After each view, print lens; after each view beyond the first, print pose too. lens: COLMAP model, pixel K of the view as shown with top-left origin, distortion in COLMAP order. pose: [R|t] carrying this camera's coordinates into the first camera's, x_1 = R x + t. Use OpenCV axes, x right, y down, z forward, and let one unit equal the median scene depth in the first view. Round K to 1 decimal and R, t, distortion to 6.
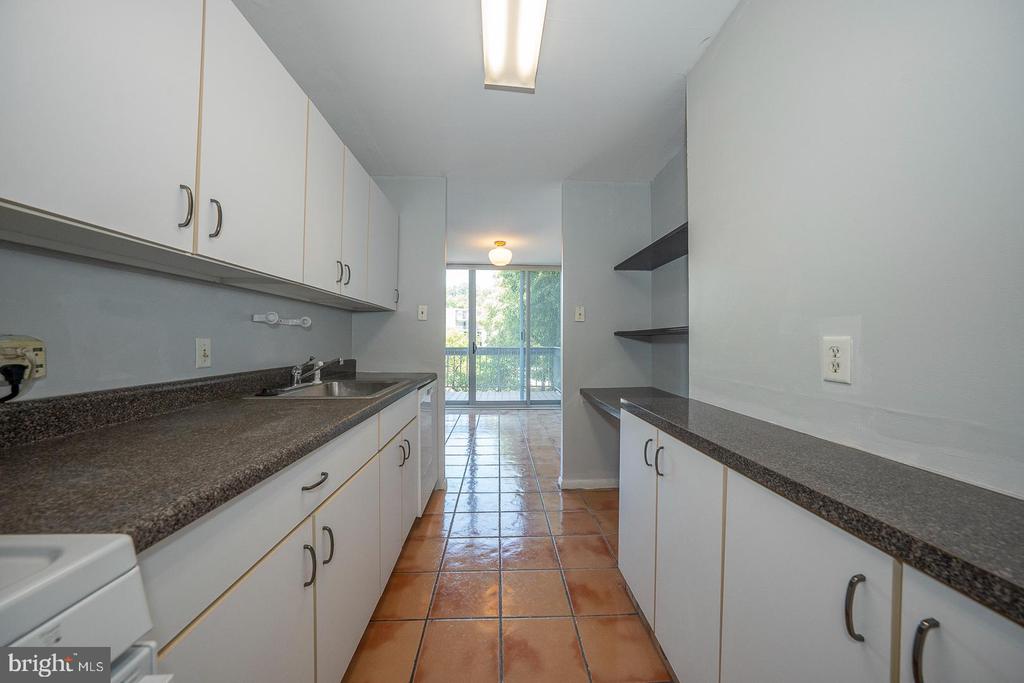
lens RADIAL K [[349.4, 0, 515.2], [0, 349.4, 337.5], [0, 0, 1]] dist [-0.022848, 0.007586]
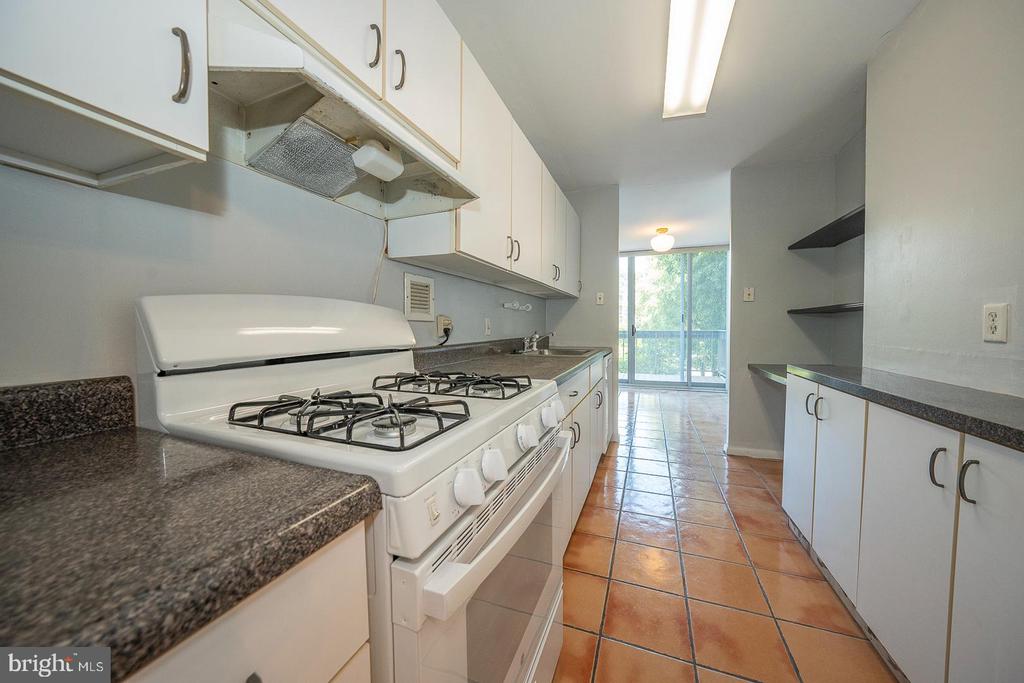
lens RADIAL K [[349.4, 0, 515.2], [0, 349.4, 337.5], [0, 0, 1]] dist [-0.022848, 0.007586]
pose [[0.914981, 0.005523, -0.403459, -0.045365], [0.010532, 0.999239, 0.037564, 0.019184], [0.403359, -0.038619, 0.914227, -0.294594]]
